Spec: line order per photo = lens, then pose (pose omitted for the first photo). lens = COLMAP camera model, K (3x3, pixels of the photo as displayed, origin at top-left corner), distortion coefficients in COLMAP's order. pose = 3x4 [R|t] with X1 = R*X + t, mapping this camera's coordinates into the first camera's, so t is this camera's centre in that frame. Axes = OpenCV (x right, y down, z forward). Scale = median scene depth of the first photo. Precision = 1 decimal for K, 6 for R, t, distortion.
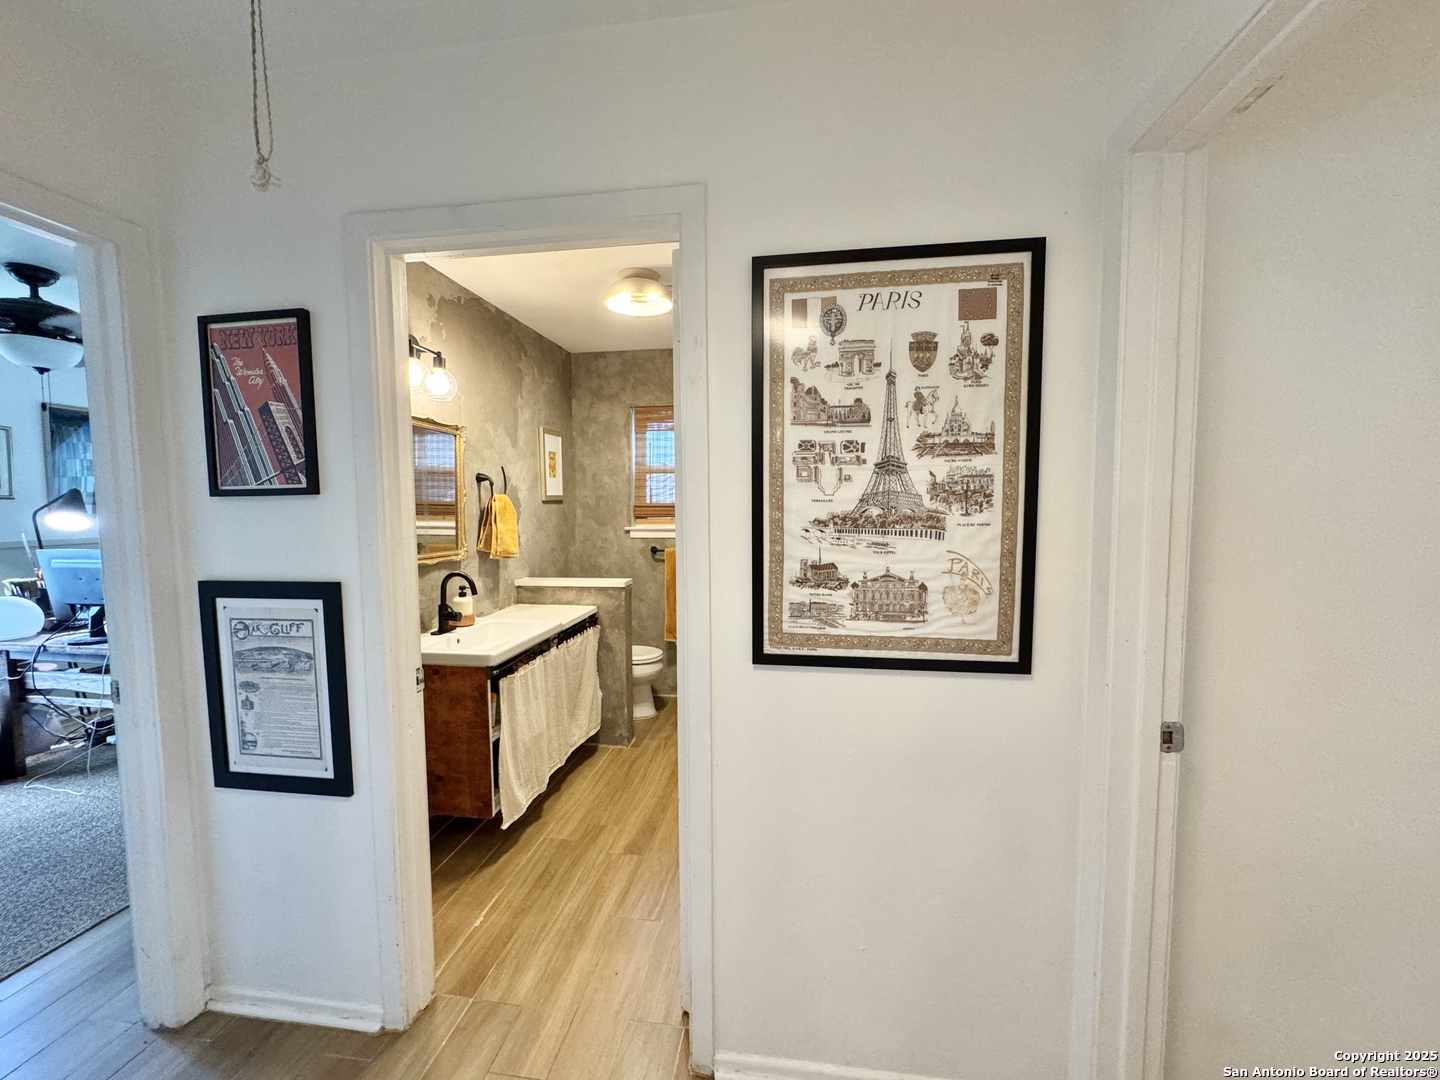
lens RADIAL K [[579.4, 0, 726.9], [0, 579.4, 536.3], [0, 0, 1]] dist [-0.002477, 0.000114]
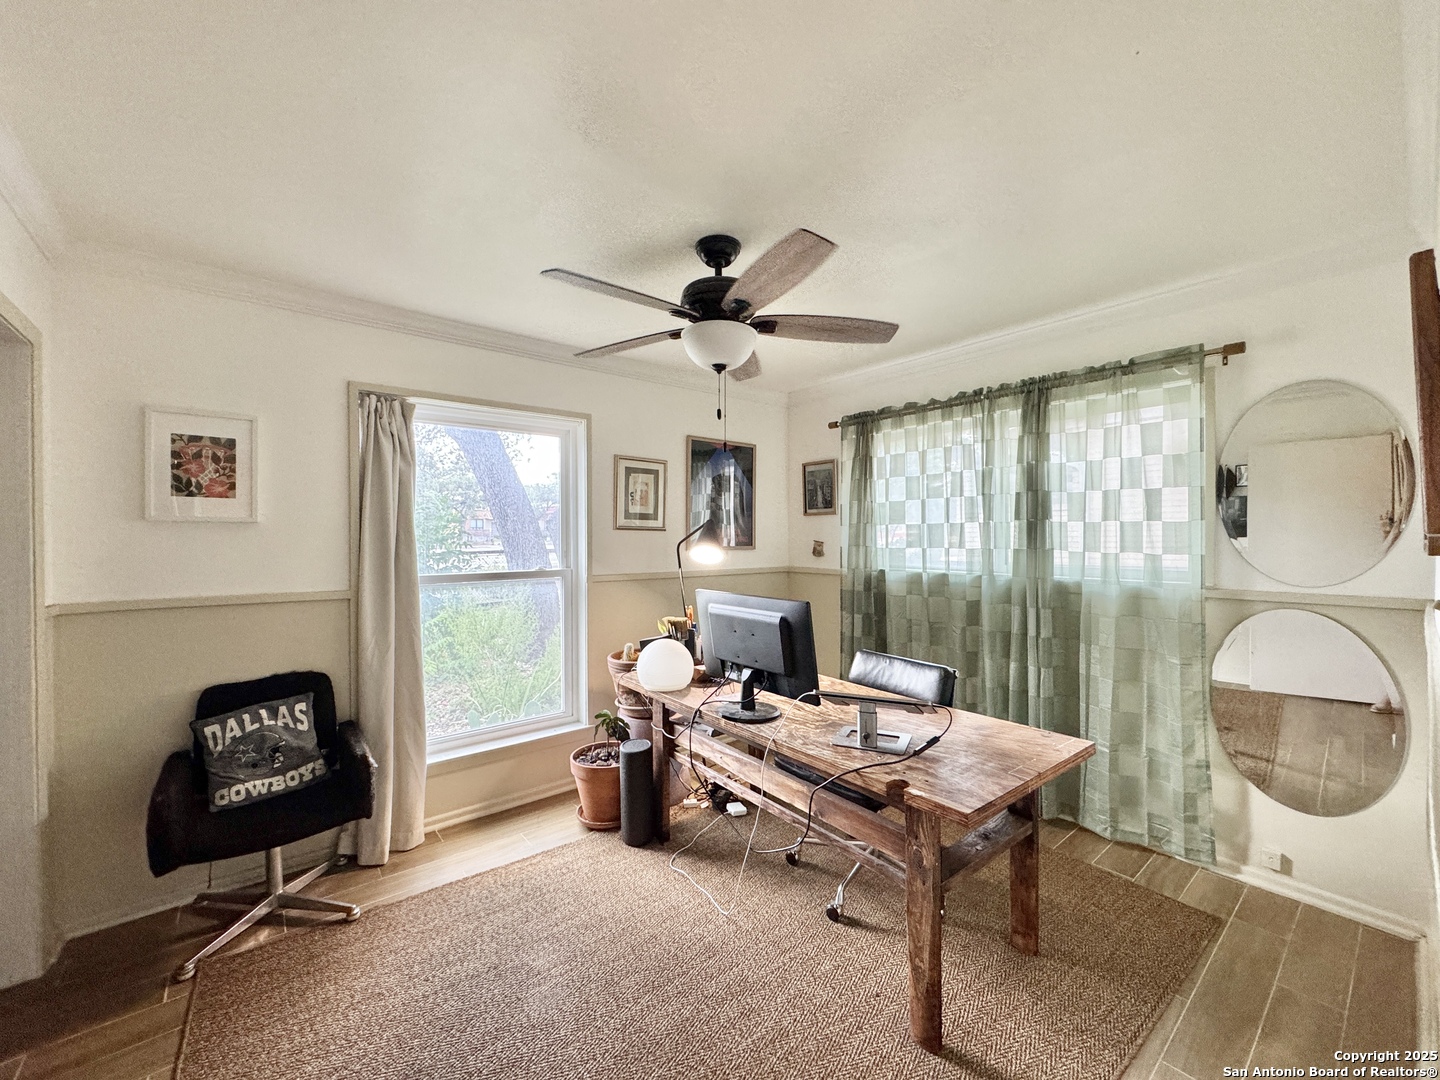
lens RADIAL K [[579.4, 0, 717.1], [0, 579.4, 537.8], [0, 0, 1]] dist [-0.002477, 0.000114]
pose [[0.734557, 0.007693, -0.678503, -0.533763], [-0.046242, 0.998179, -0.038745, -0.018583], [0.676969, 0.059836, 0.733575, 0.352226]]
